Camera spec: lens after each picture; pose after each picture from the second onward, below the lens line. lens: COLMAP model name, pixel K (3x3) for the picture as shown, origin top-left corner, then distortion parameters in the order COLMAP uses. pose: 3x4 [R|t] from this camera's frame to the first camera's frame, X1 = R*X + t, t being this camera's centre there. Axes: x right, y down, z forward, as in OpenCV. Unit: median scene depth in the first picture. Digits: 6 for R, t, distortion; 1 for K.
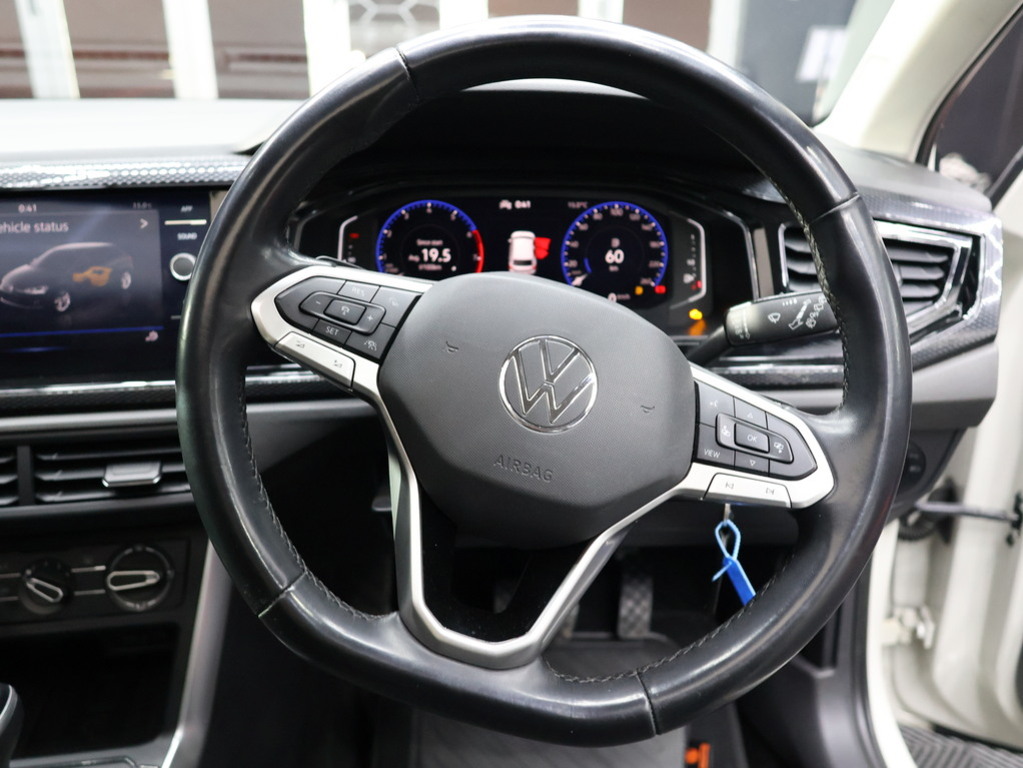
lens RADIAL K [[875.3, 0, 511.5], [0, 875.3, 384.0], [0, 0, 1]] dist [-0.001618, 0.008329]
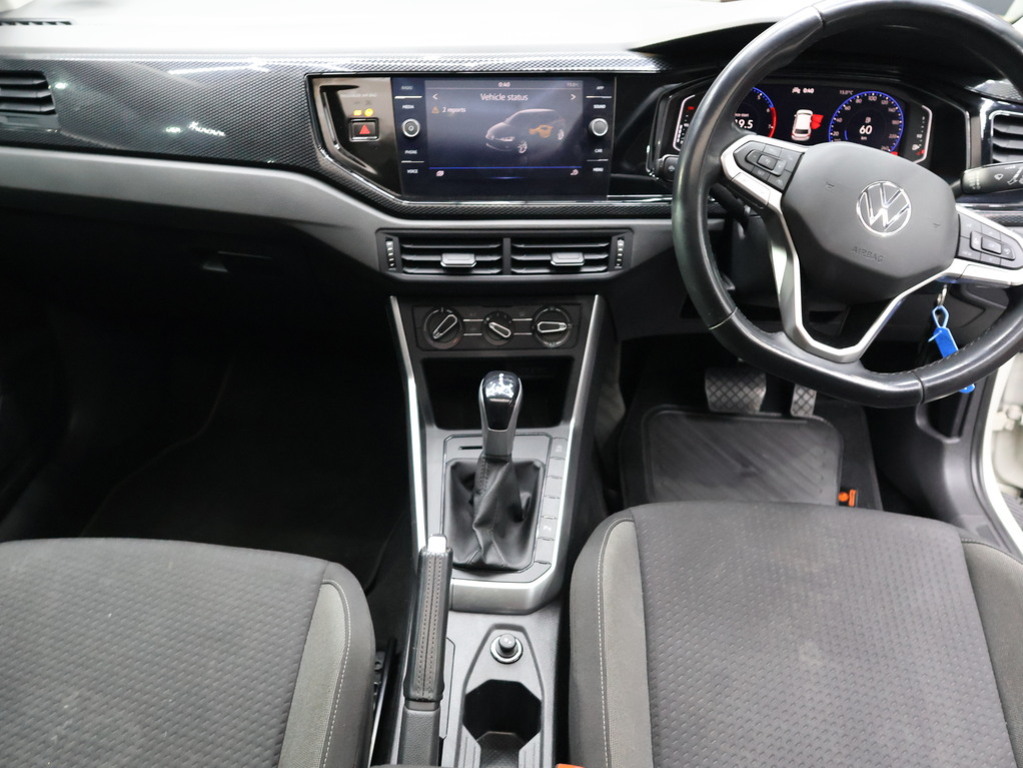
lens RADIAL K [[875.3, 0, 511.5], [0, 875.3, 384.0], [0, 0, 1]] dist [-0.001618, 0.008329]
pose [[0.997357, 0.054576, -0.047962, -0.425265], [-0.045887, 0.984960, 0.166579, 0.062413], [0.056332, -0.163938, 0.984861, -0.604452]]
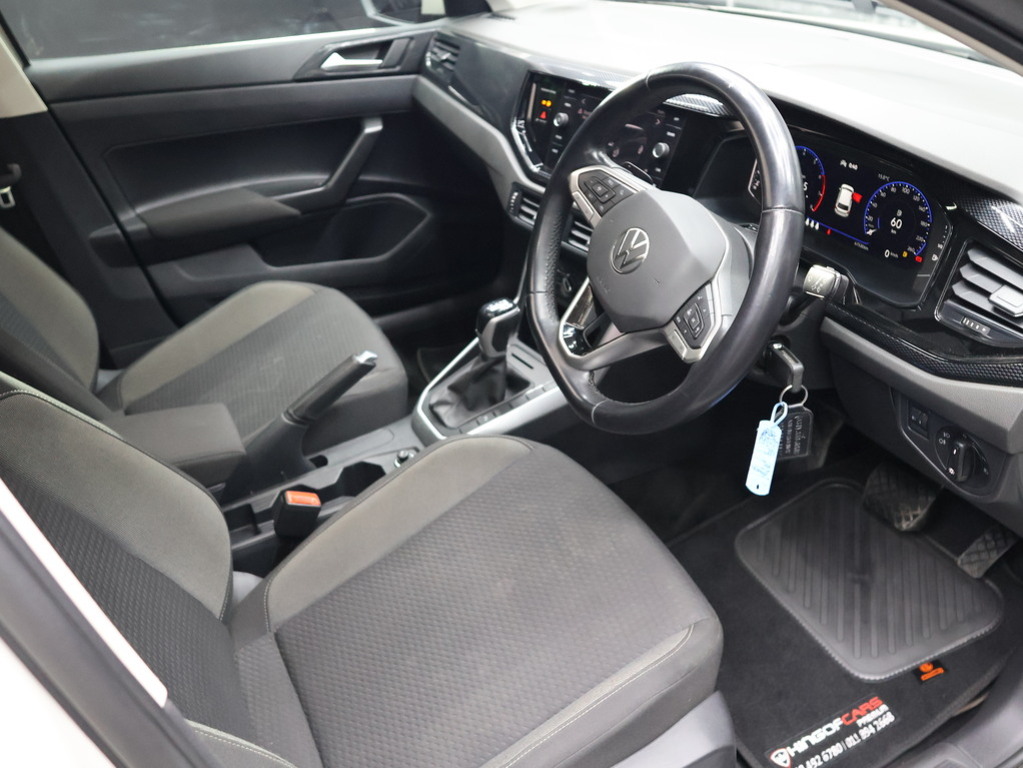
lens RADIAL K [[875.3, 0, 511.5], [0, 875.3, 384.0], [0, 0, 1]] dist [-0.001618, 0.008329]
pose [[0.432847, 0.453700, -0.778974, 1.134170], [-0.303046, 0.887061, 0.348262, -0.241707], [0.849003, 0.085321, 0.521453, -0.180628]]
